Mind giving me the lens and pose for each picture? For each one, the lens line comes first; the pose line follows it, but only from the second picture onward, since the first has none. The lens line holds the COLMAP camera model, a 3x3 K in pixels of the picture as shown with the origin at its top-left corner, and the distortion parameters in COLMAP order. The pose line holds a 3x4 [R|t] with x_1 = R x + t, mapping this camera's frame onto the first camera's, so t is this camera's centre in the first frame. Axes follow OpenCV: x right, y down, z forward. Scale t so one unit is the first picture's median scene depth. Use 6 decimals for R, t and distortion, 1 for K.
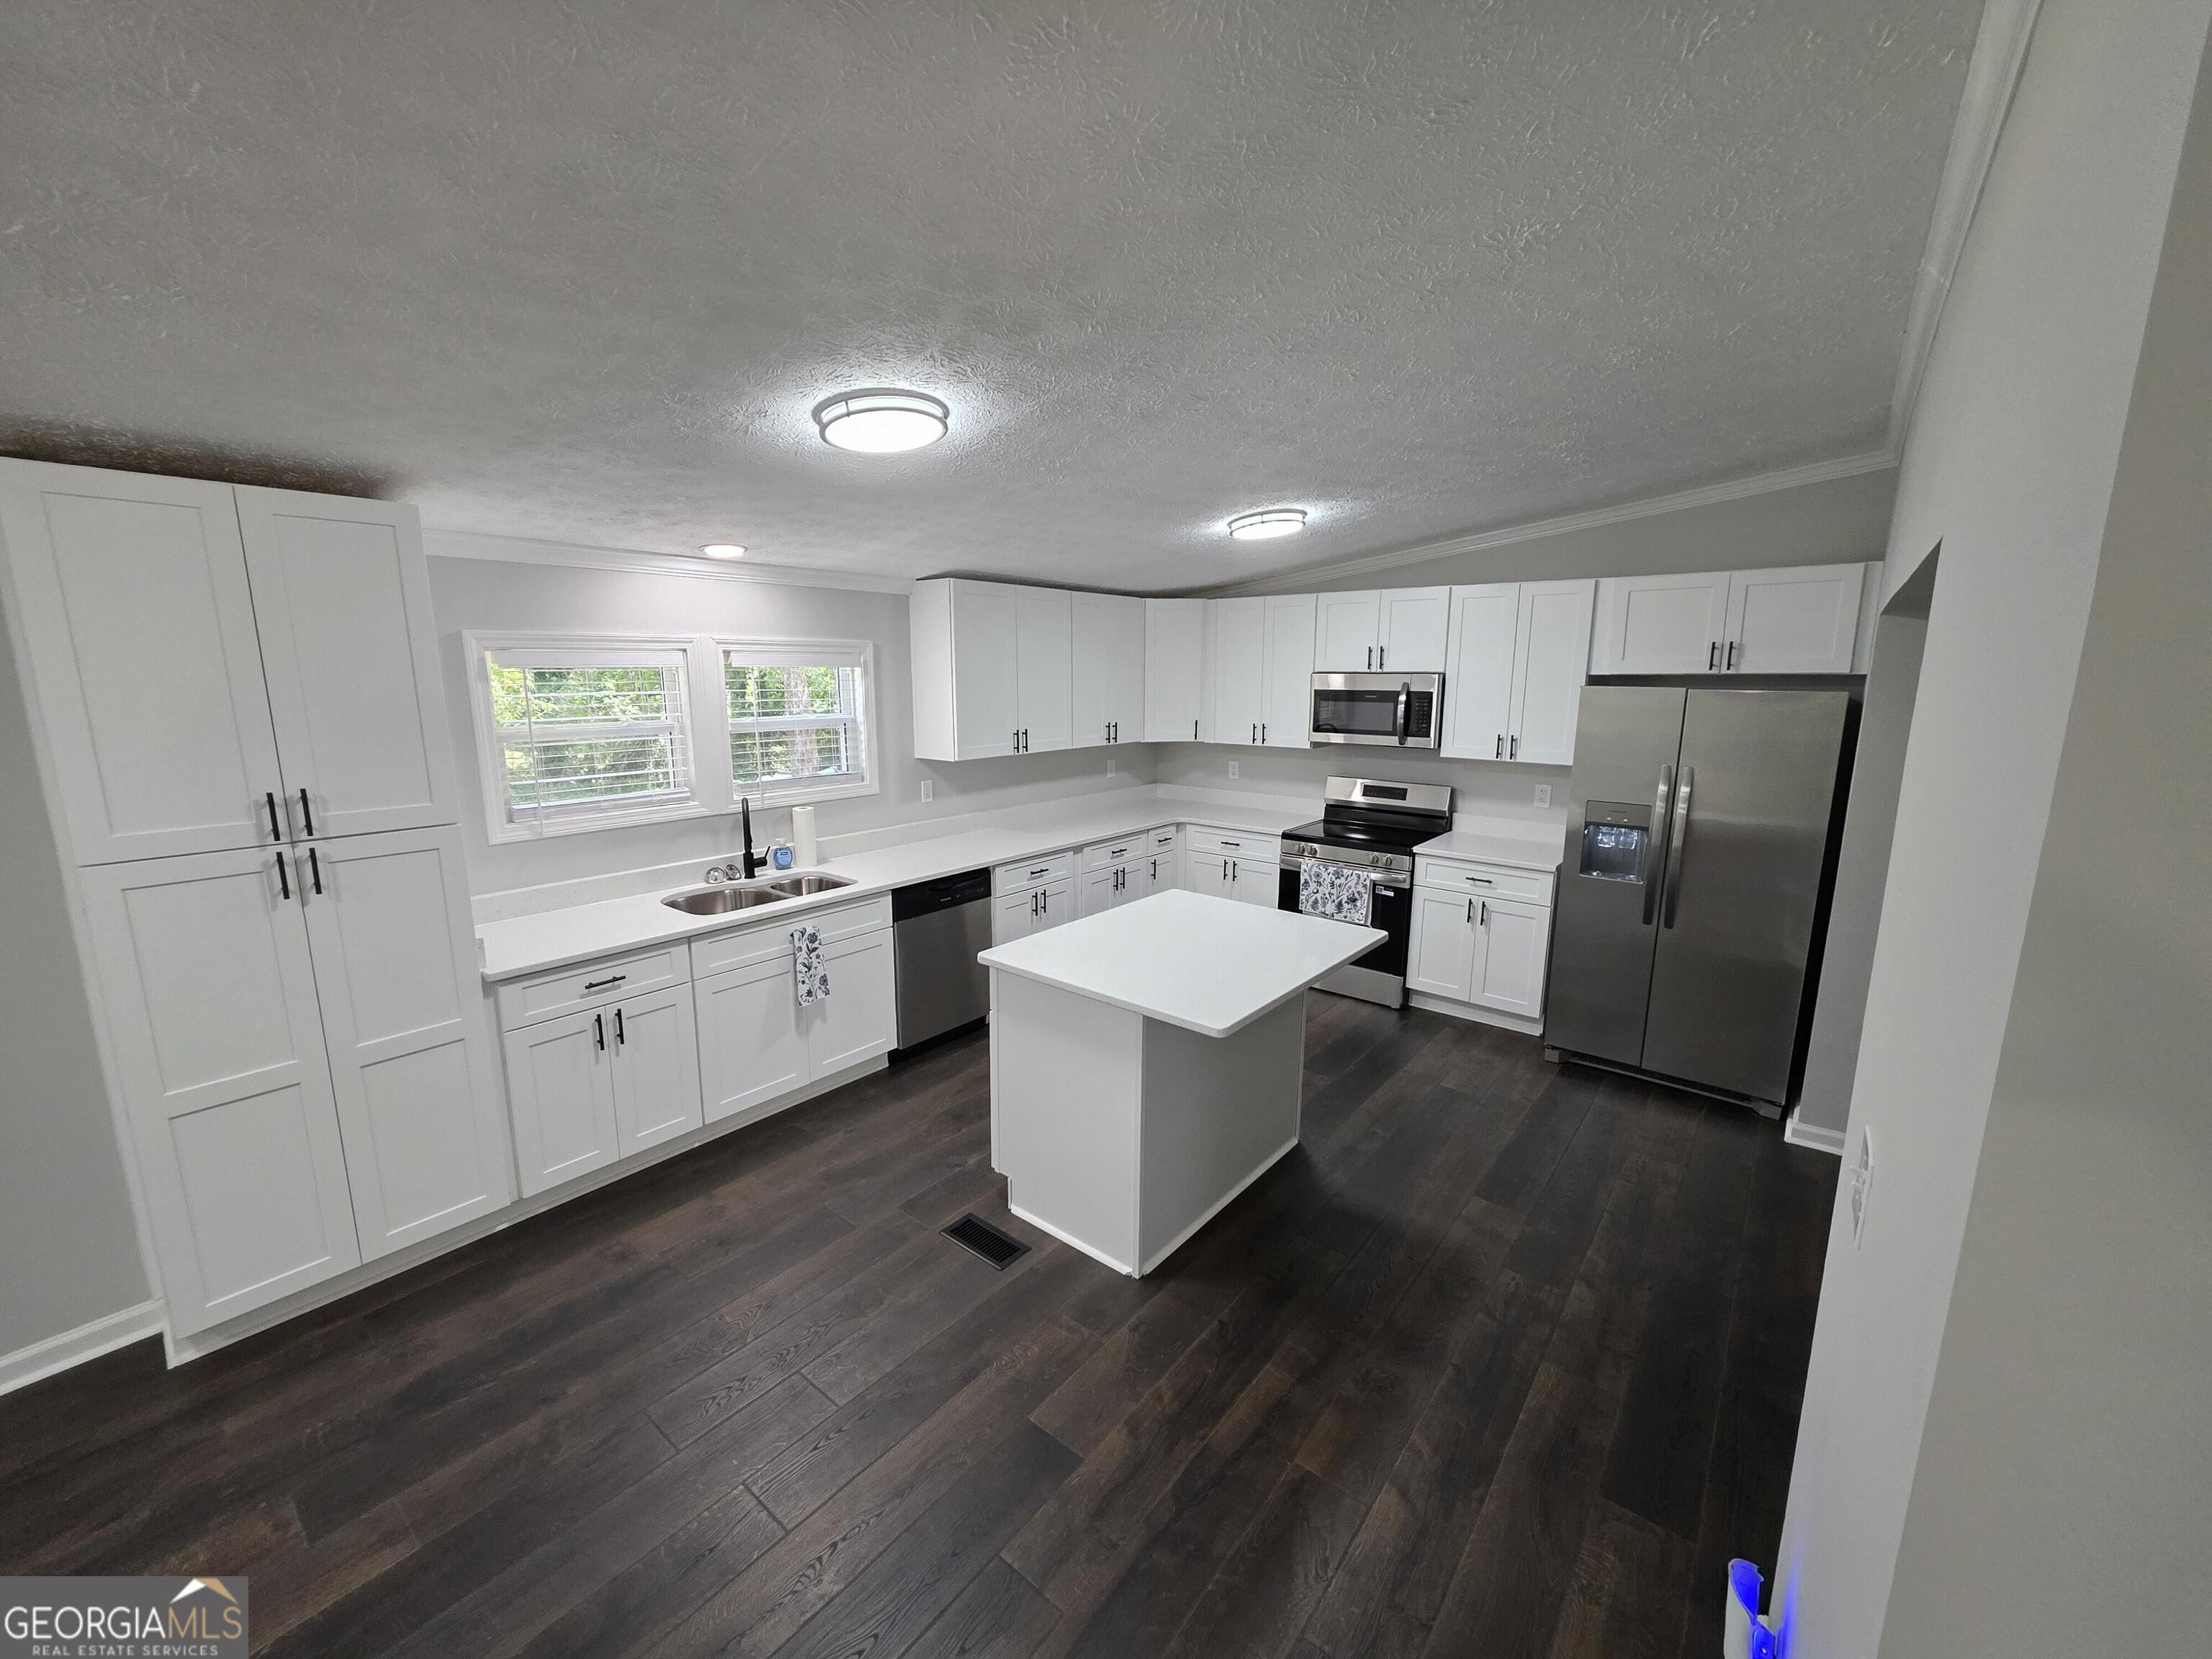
lens RADIAL K [[883.3, 0, 1108.8], [0, 883.3, 827.7], [0, 0, 1]] dist [0.001342, 0.000715]
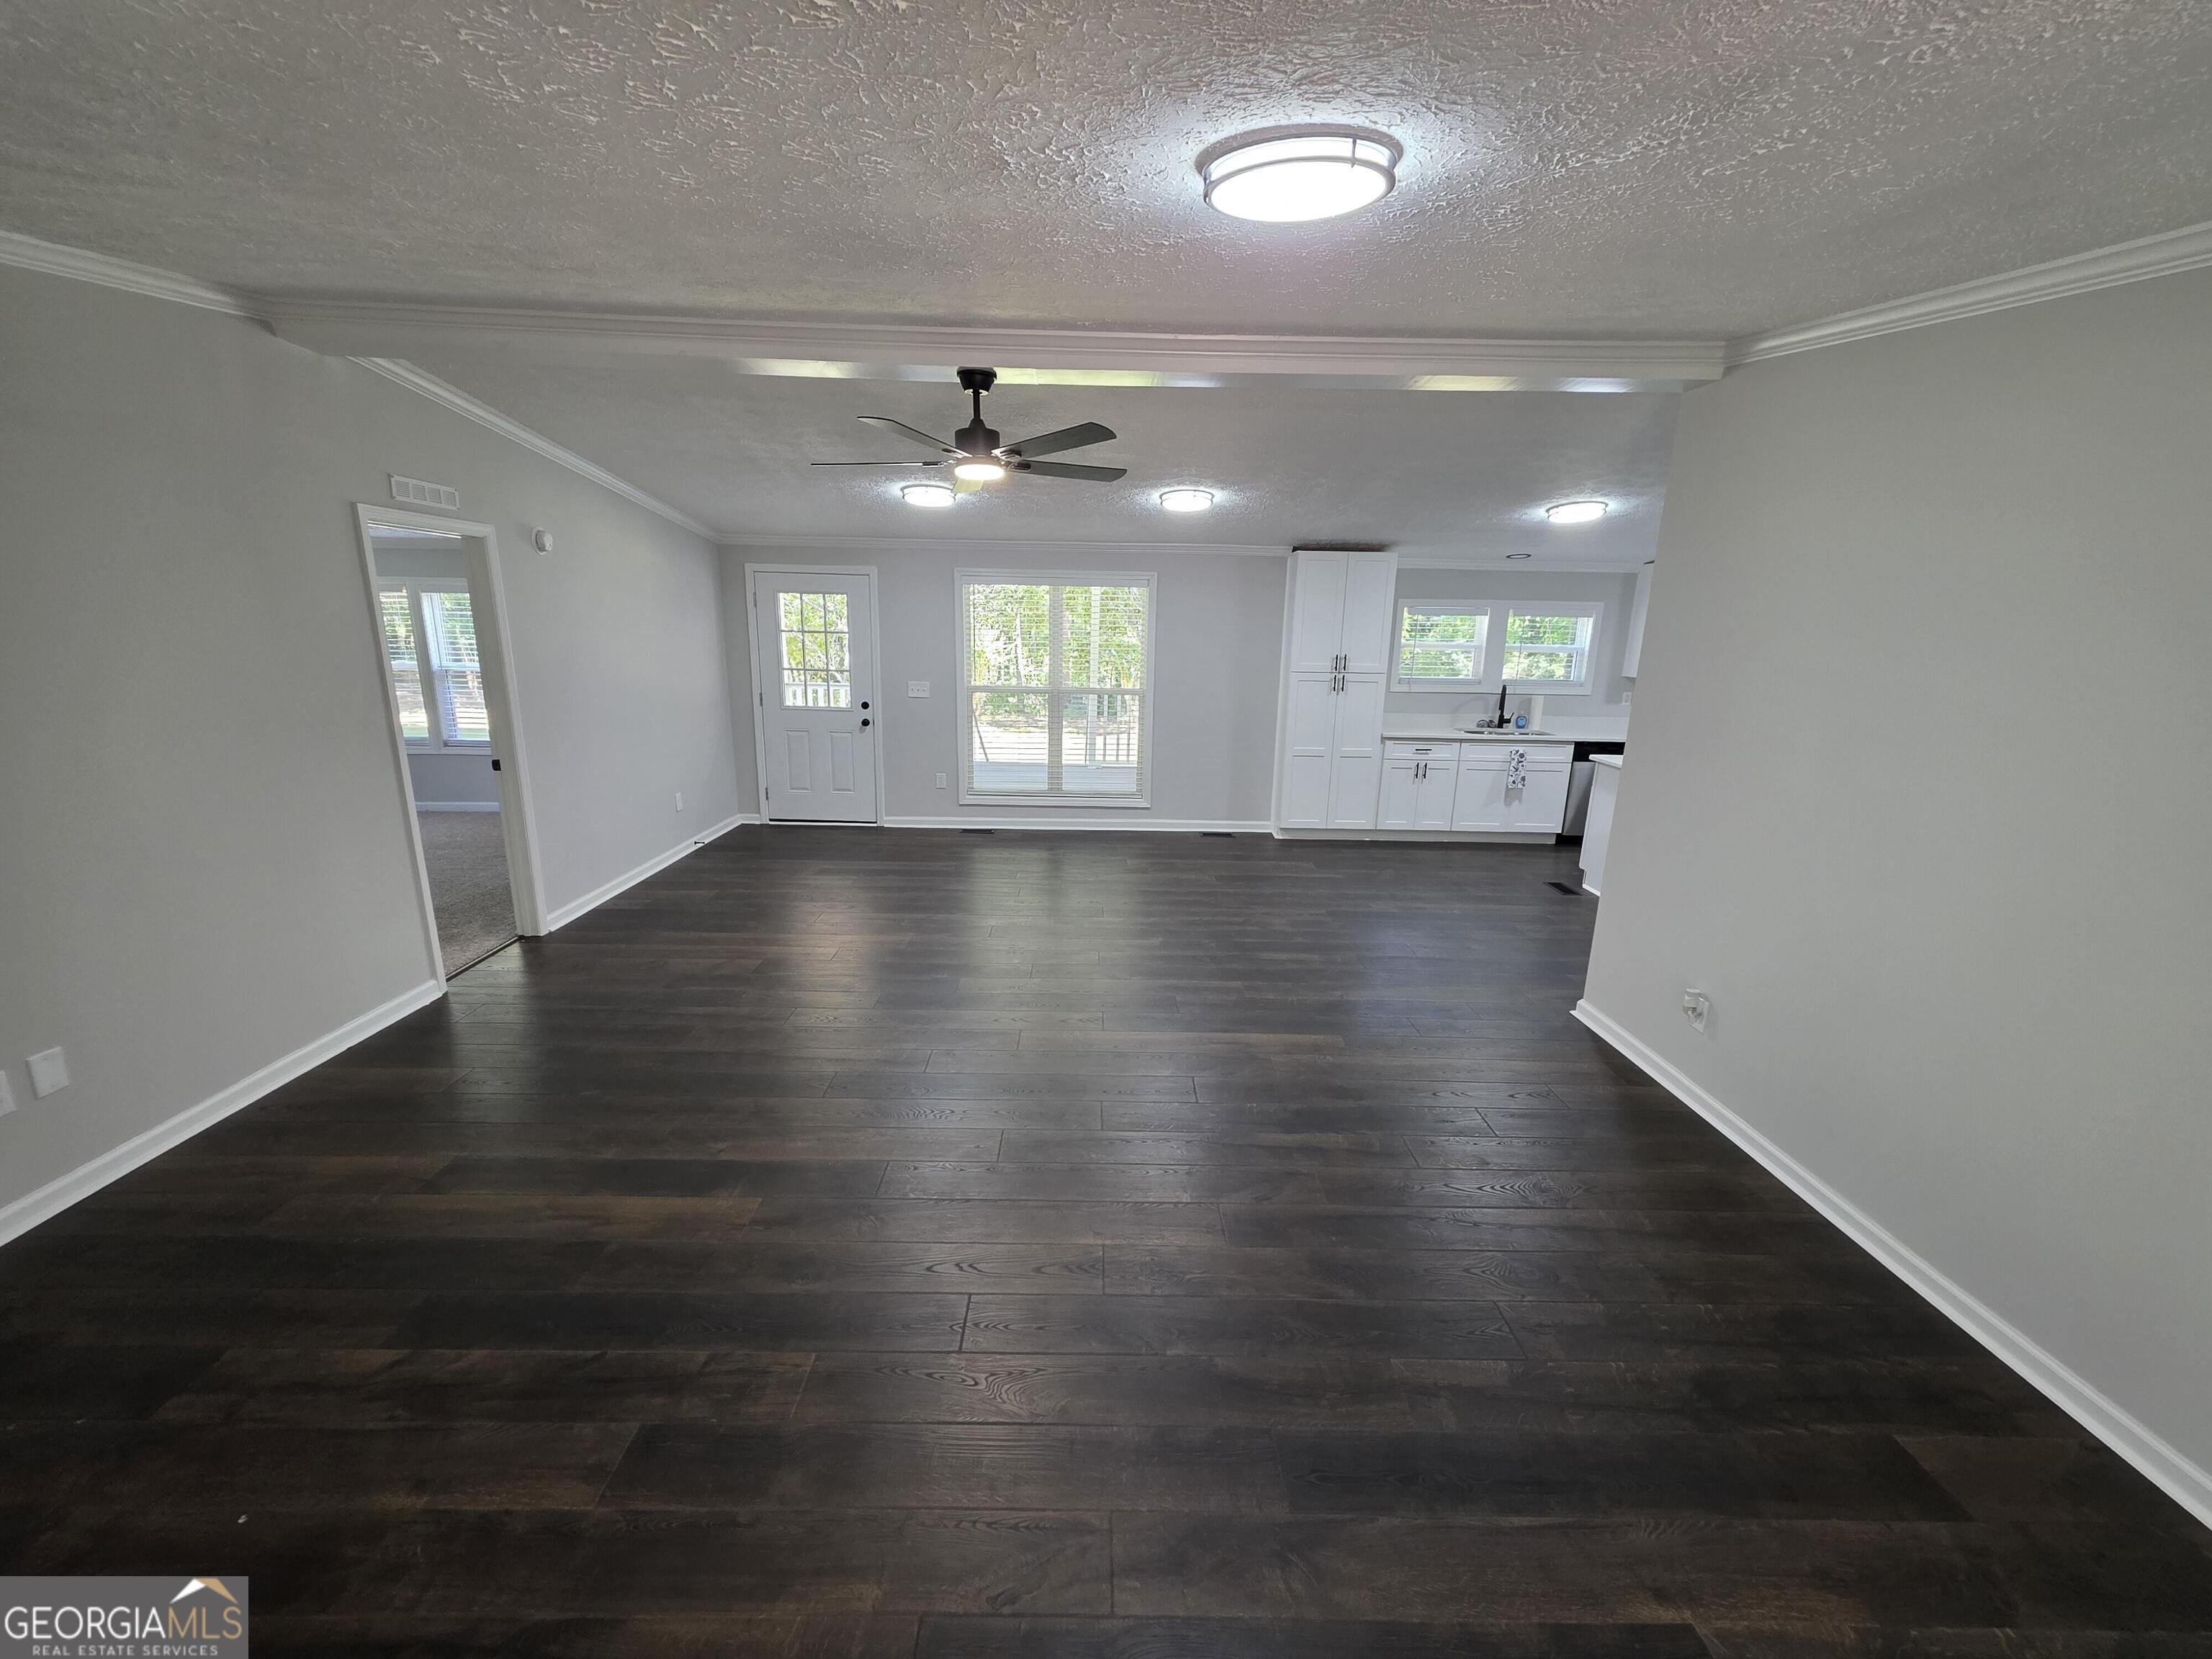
lens RADIAL K [[883.3, 0, 1105.2], [0, 883.3, 817.7], [0, 0, 1]] dist [0.001342, 0.000715]
pose [[0.633990, 0.178782, -0.752392, 0.462022], [-0.154482, 0.982580, 0.103308, 0.160562], [0.757754, 0.050735, 0.650565, -0.772136]]
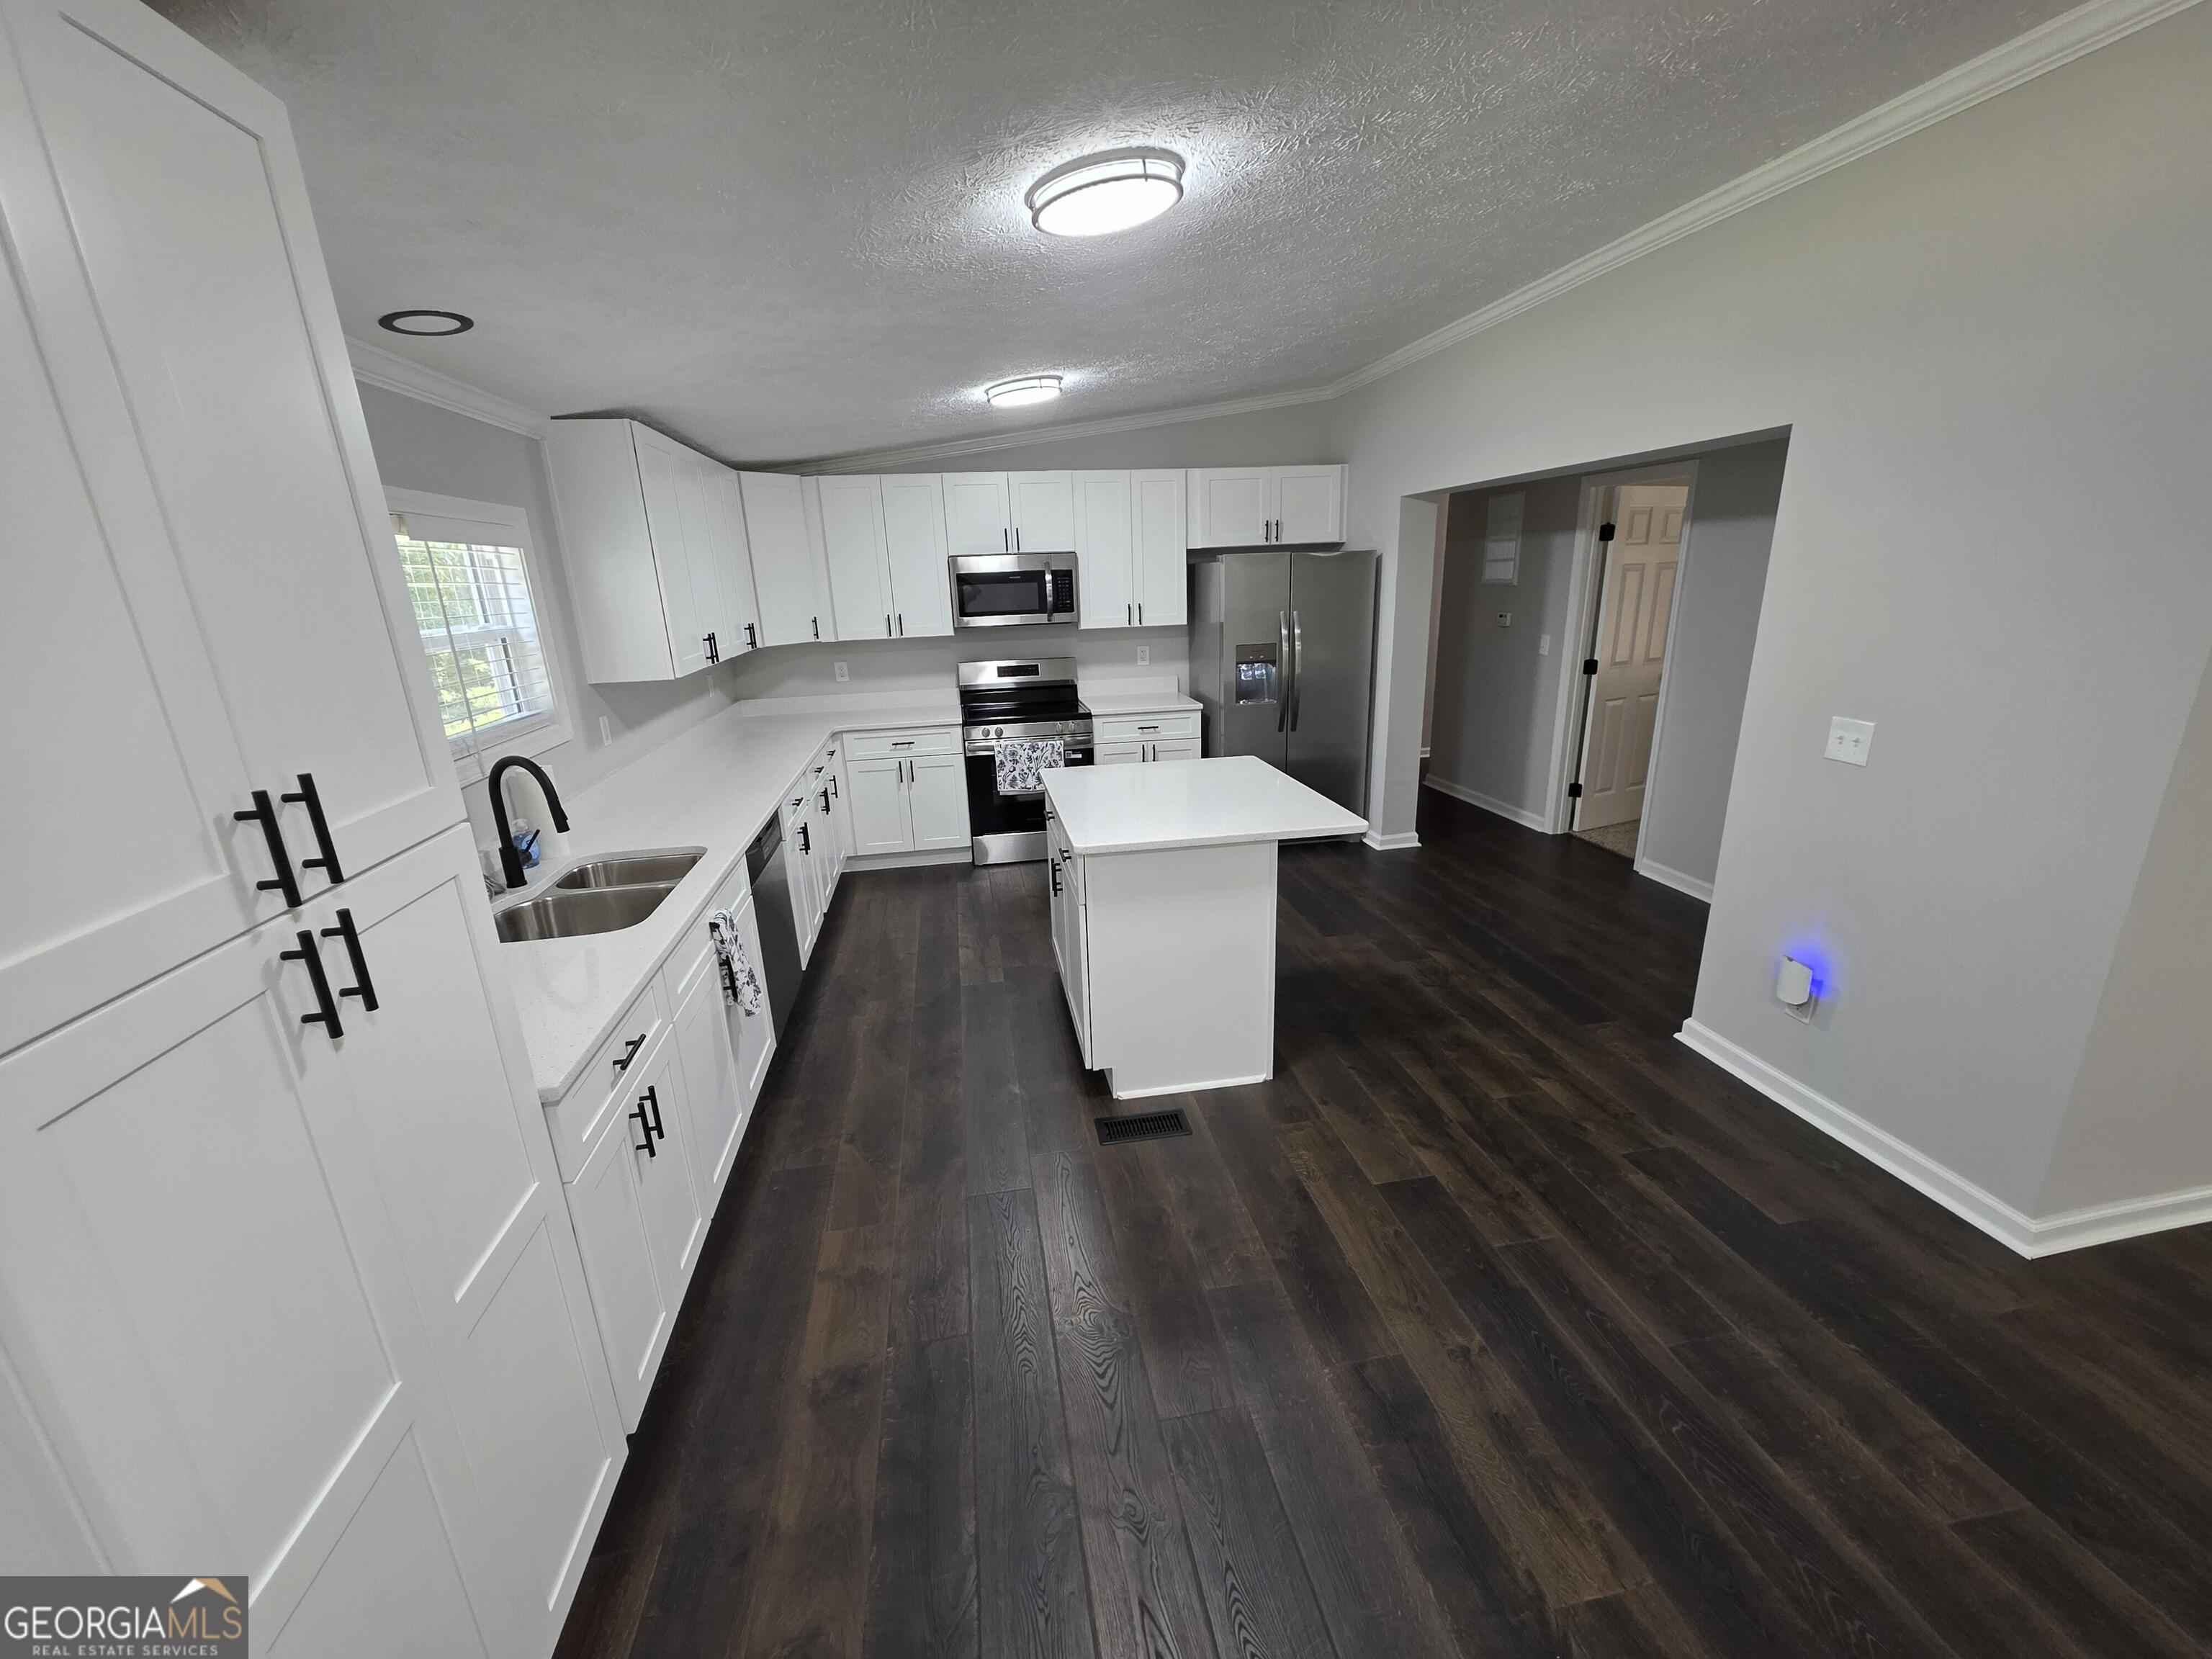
lens RADIAL K [[883.3, 0, 1112.0], [0, 883.3, 835.7], [0, 0, 1]] dist [0.001342, 0.000715]
pose [[0.657356, -0.241320, 0.713896, -0.497744], [0.170626, 0.970400, 0.170914, -0.011476], [-0.734009, 0.009458, 0.679074, 0.227123]]
